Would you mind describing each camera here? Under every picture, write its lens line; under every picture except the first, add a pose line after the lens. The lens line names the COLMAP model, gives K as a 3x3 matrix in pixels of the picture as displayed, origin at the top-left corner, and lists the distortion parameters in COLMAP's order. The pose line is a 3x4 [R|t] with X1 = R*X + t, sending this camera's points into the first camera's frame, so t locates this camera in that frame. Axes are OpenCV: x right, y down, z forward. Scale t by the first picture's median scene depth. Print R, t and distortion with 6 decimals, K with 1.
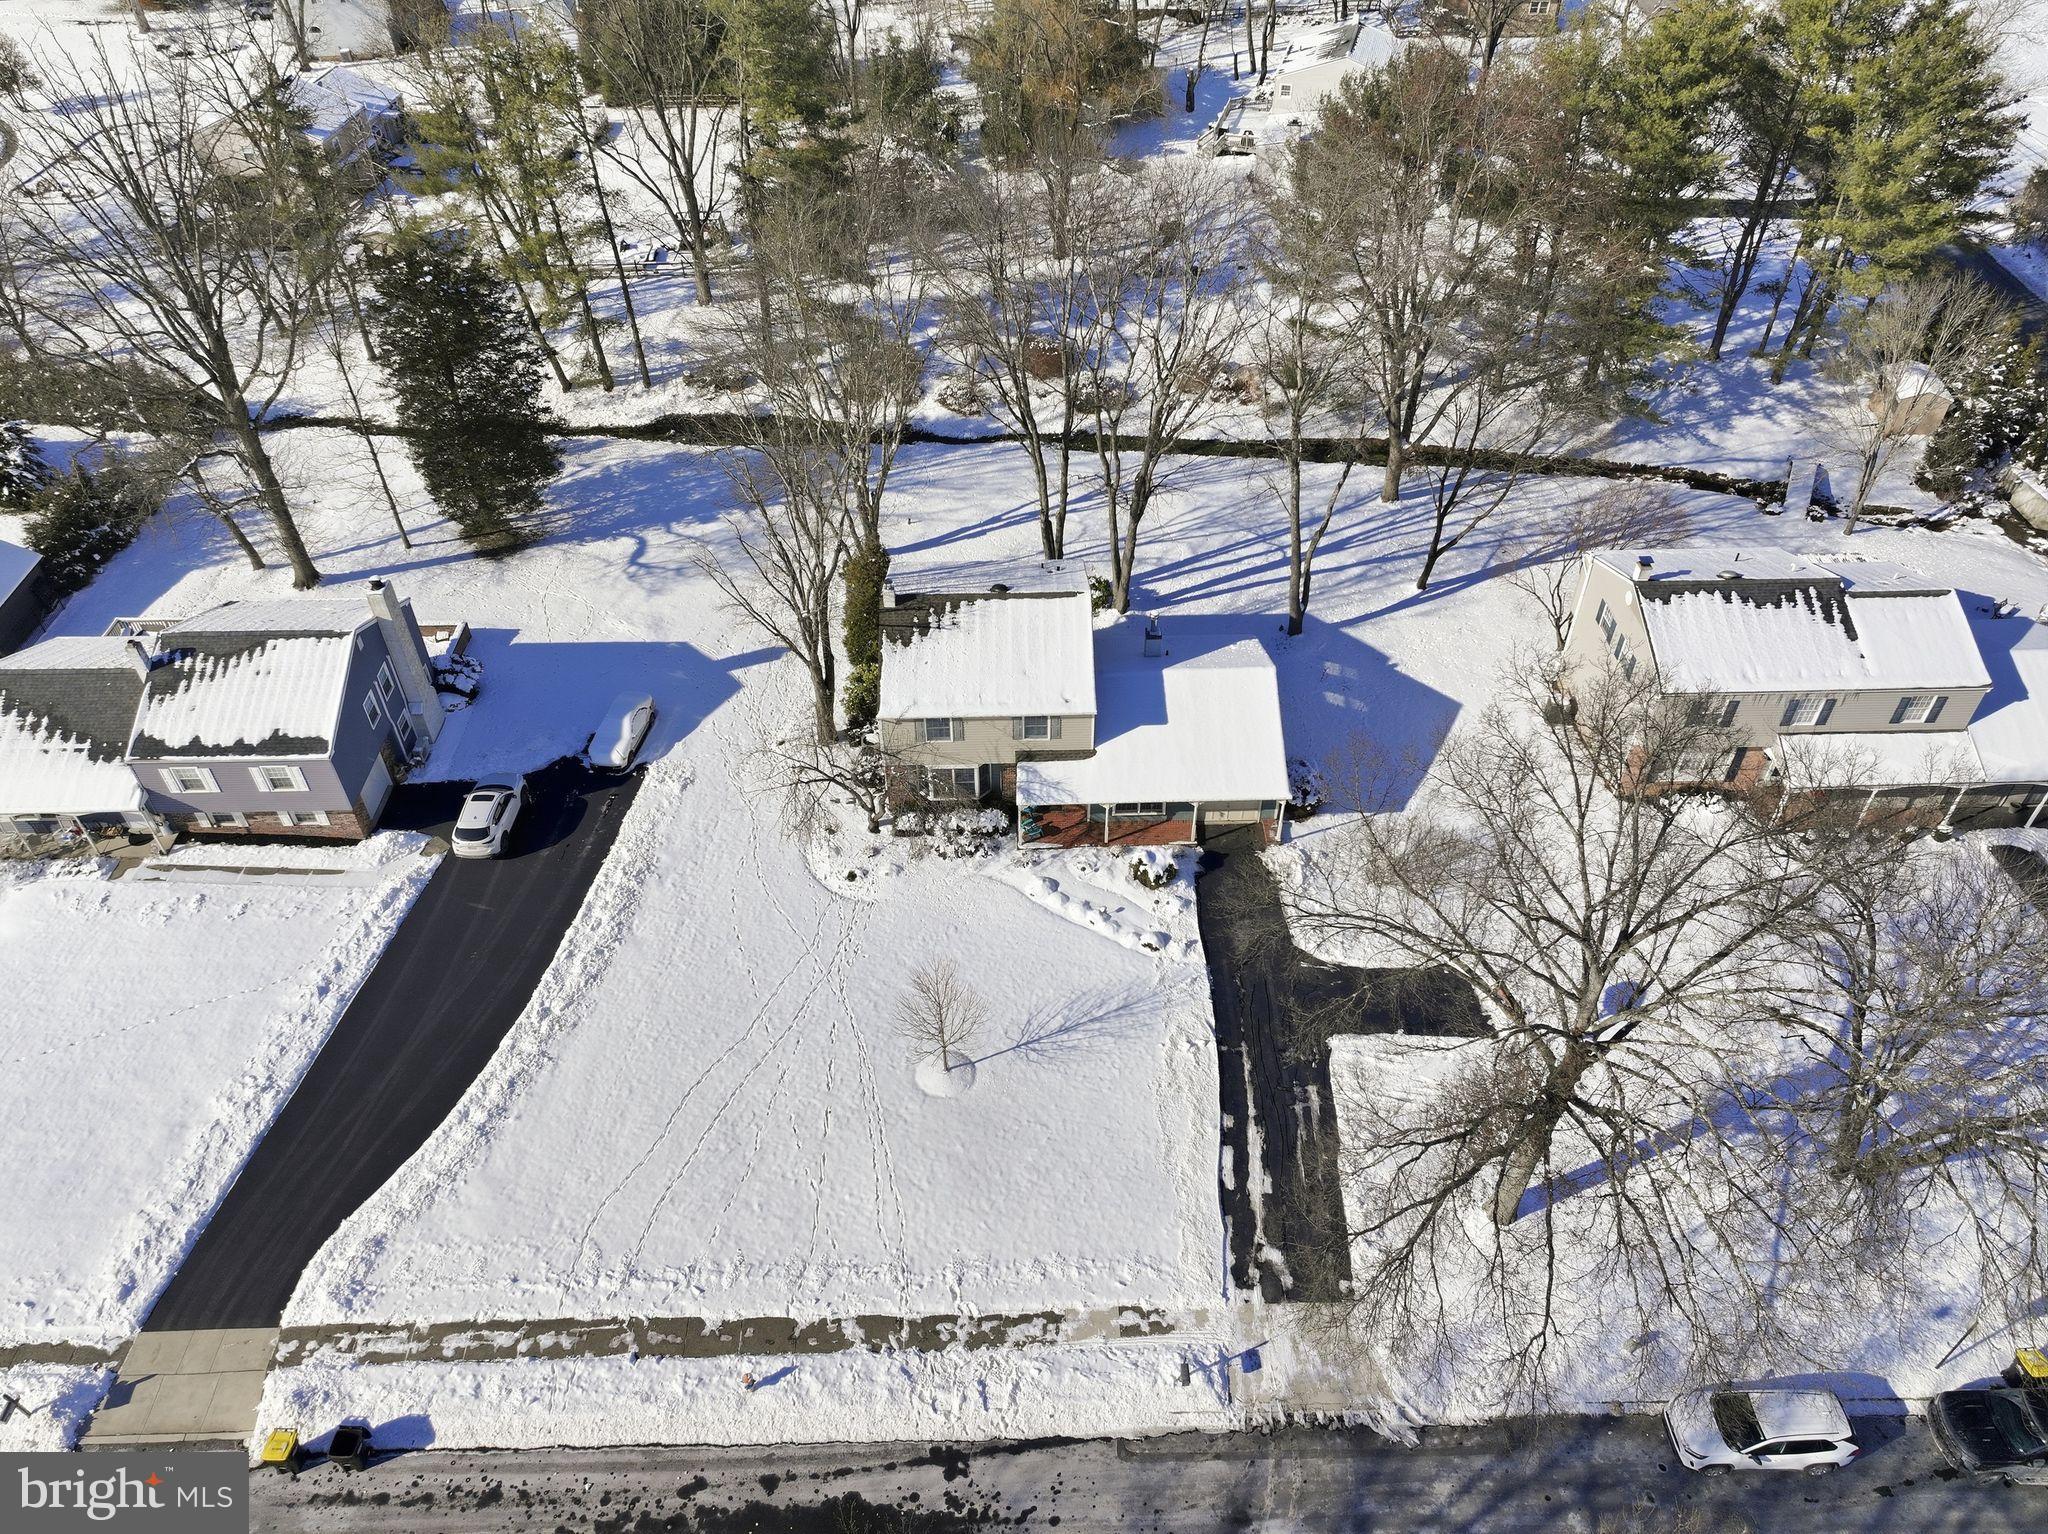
lens RADIAL K [[1444.1, 0, 1033.7], [0, 1444.1, 753.2], [0, 0, 1]] dist [-0.004343, 0.019975]
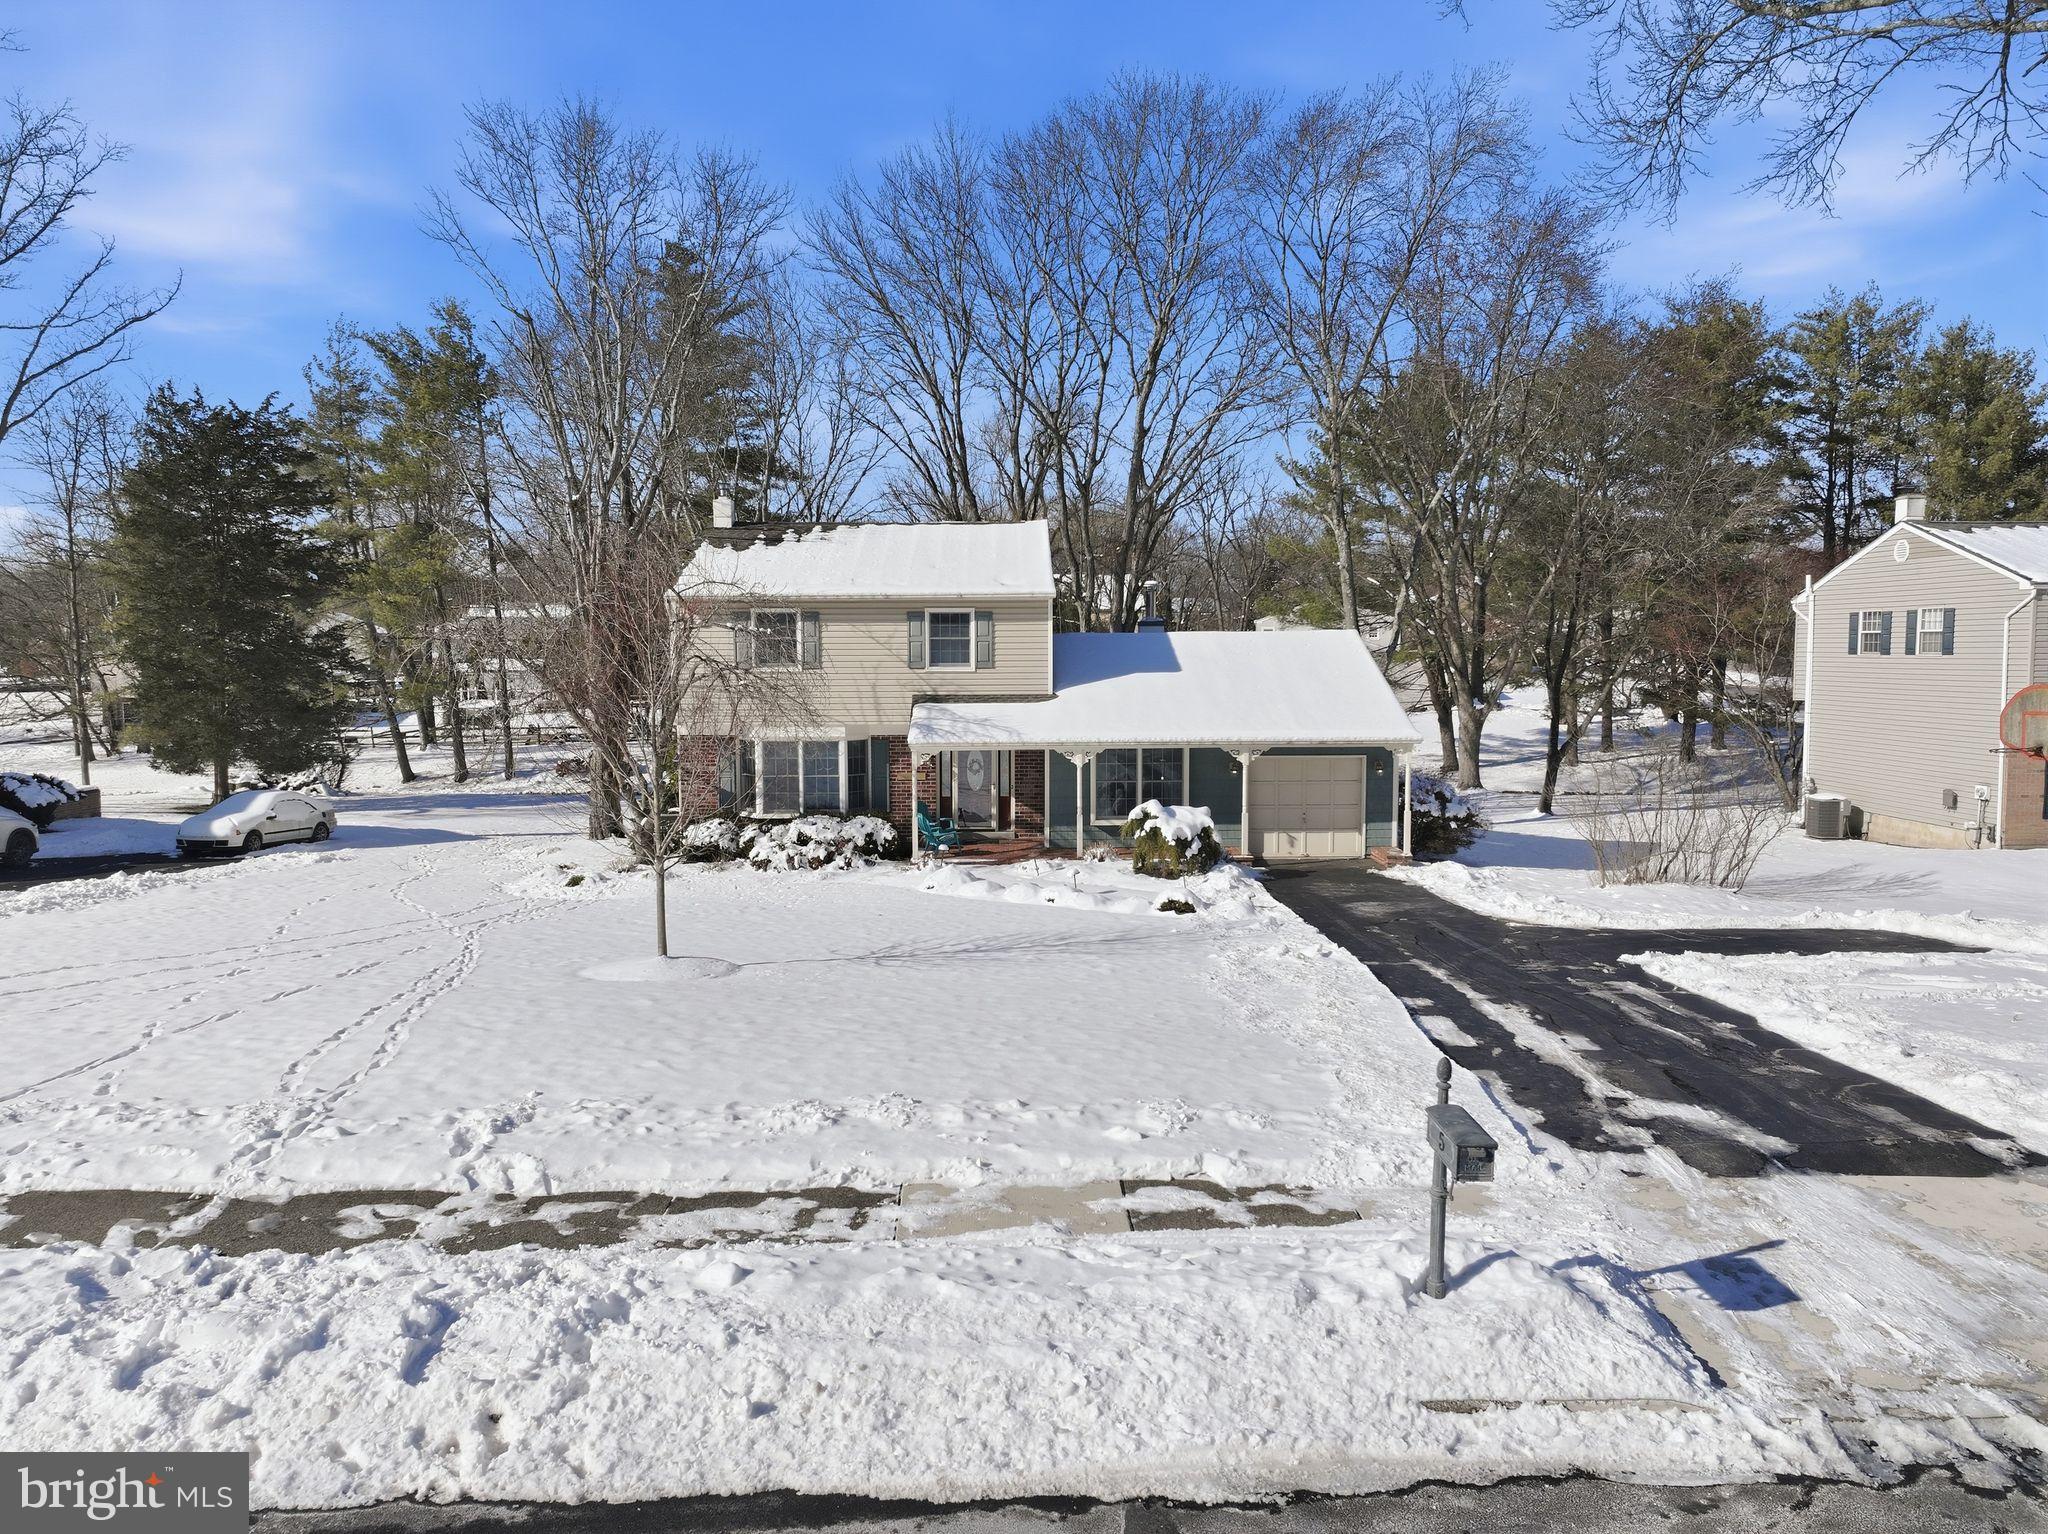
lens RADIAL K [[1444.1, 0, 1036.2], [0, 1444.1, 756.1], [0, 0, 1]] dist [-0.004343, 0.019975]
pose [[0.999988, 0.001898, 0.004510, 0.035844], [0.001241, 0.793205, -0.608953, 0.394418], [-0.004733, 0.608951, 0.793194, 0.630460]]
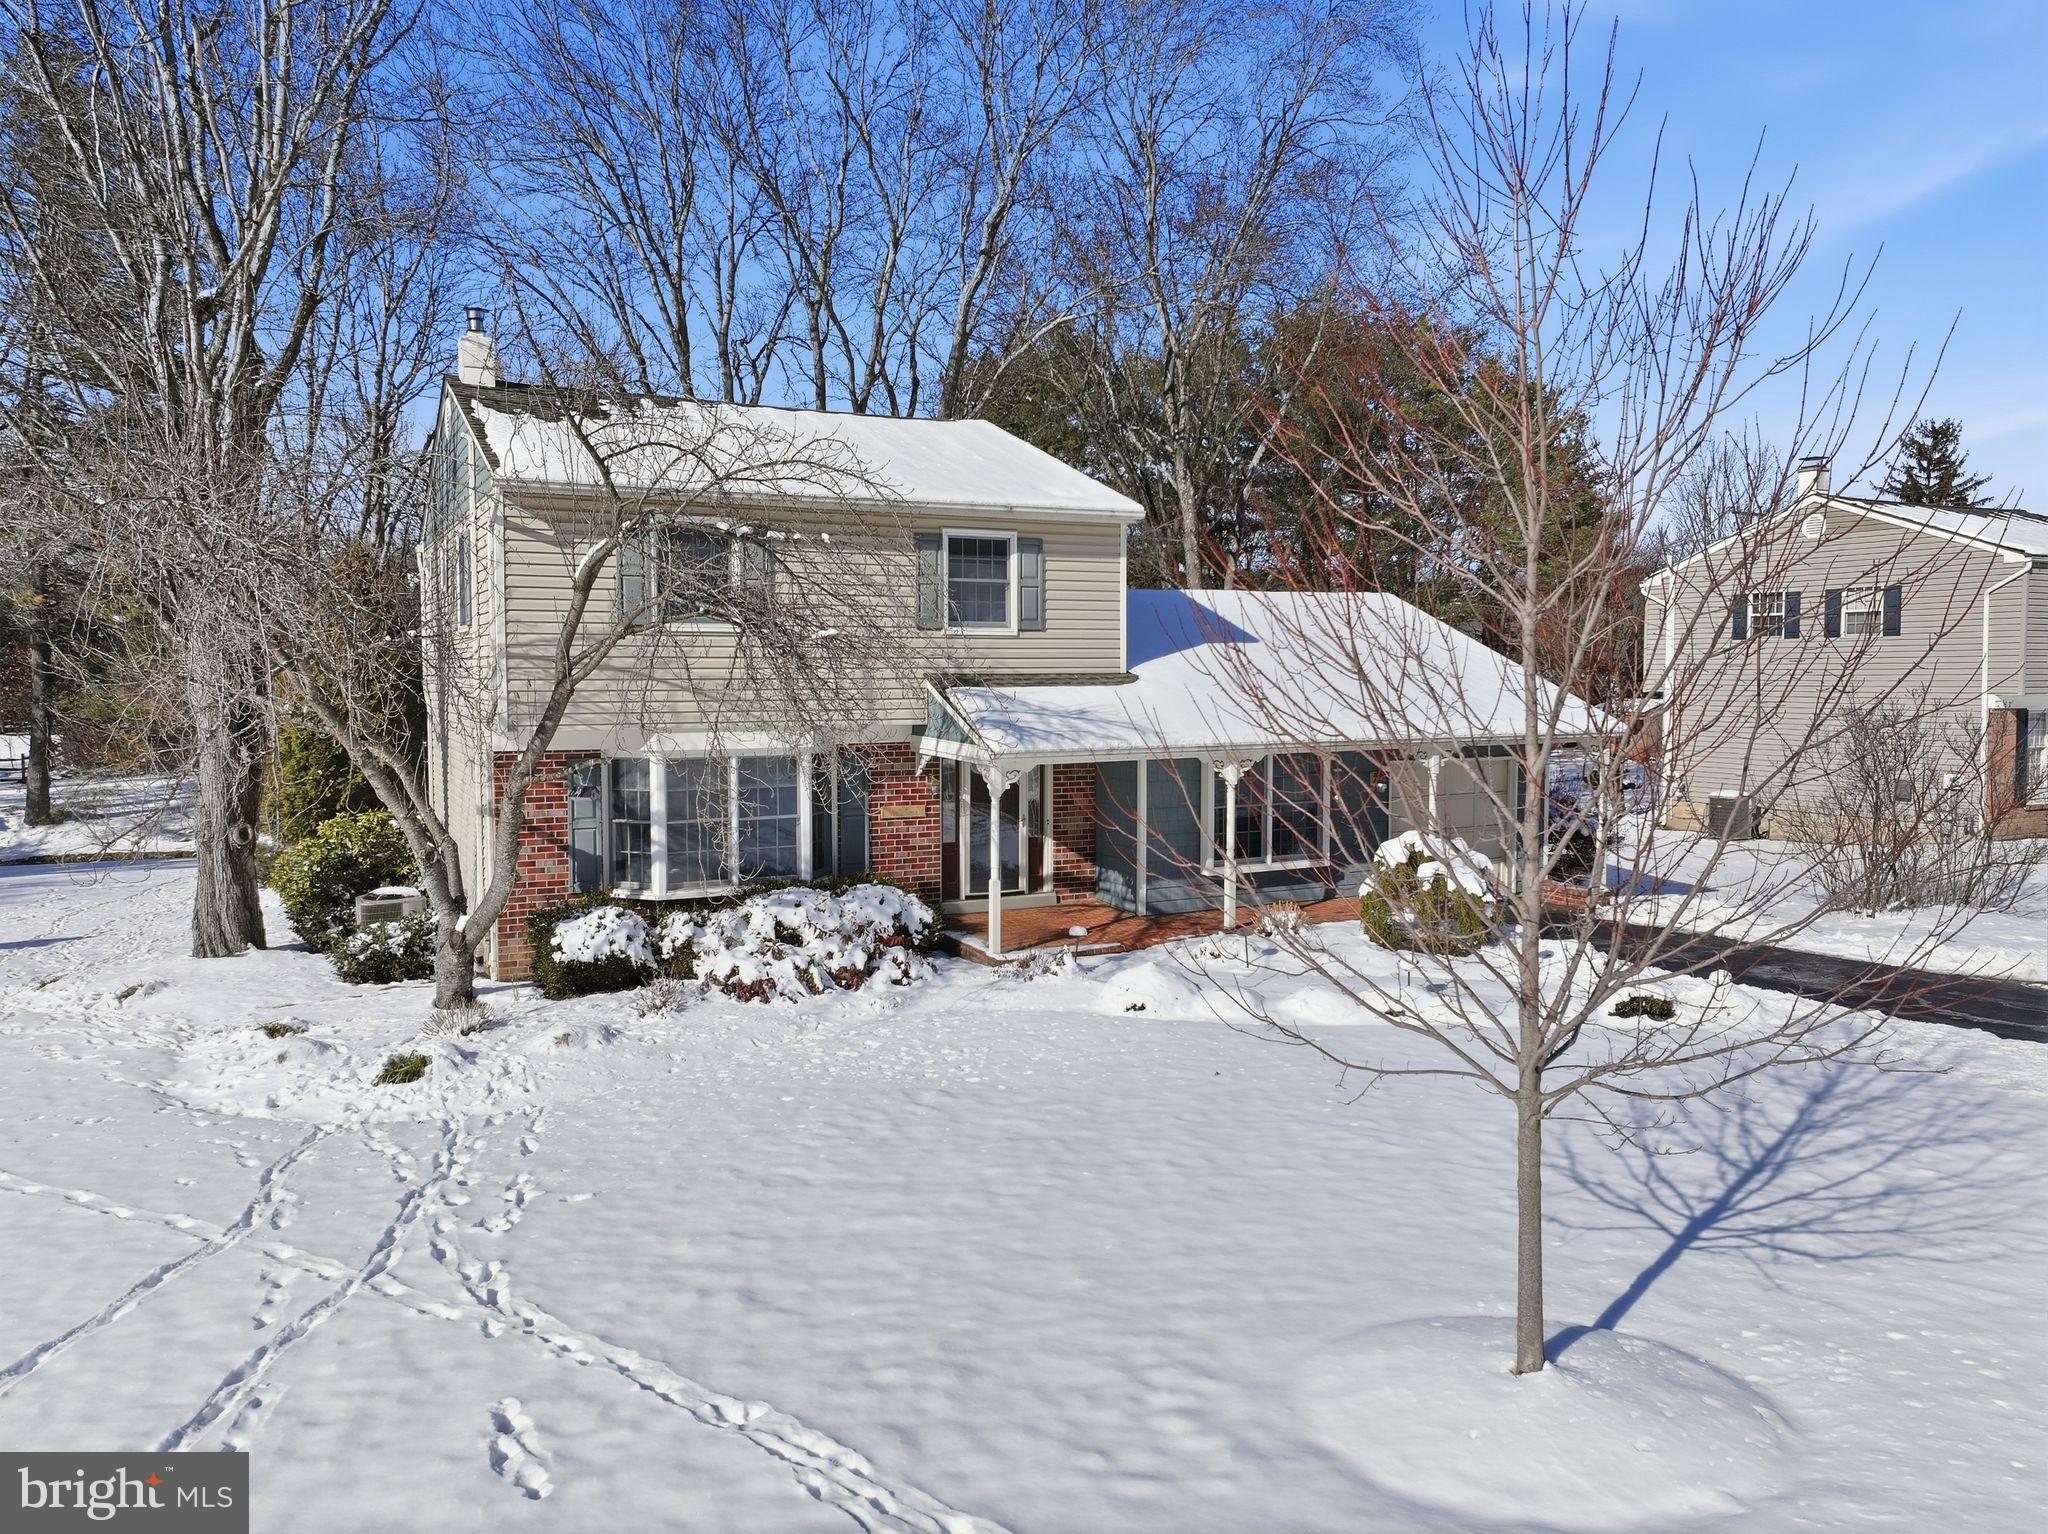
lens RADIAL K [[1444.1, 0, 1036.9], [0, 1444.1, 754.8], [0, 0, 1]] dist [-0.004343, 0.019975]
pose [[0.898000, -0.022627, 0.439414, -0.149219], [0.291605, 0.778460, -0.555847, 0.225522], [-0.329489, 0.627286, 0.705655, 0.849480]]
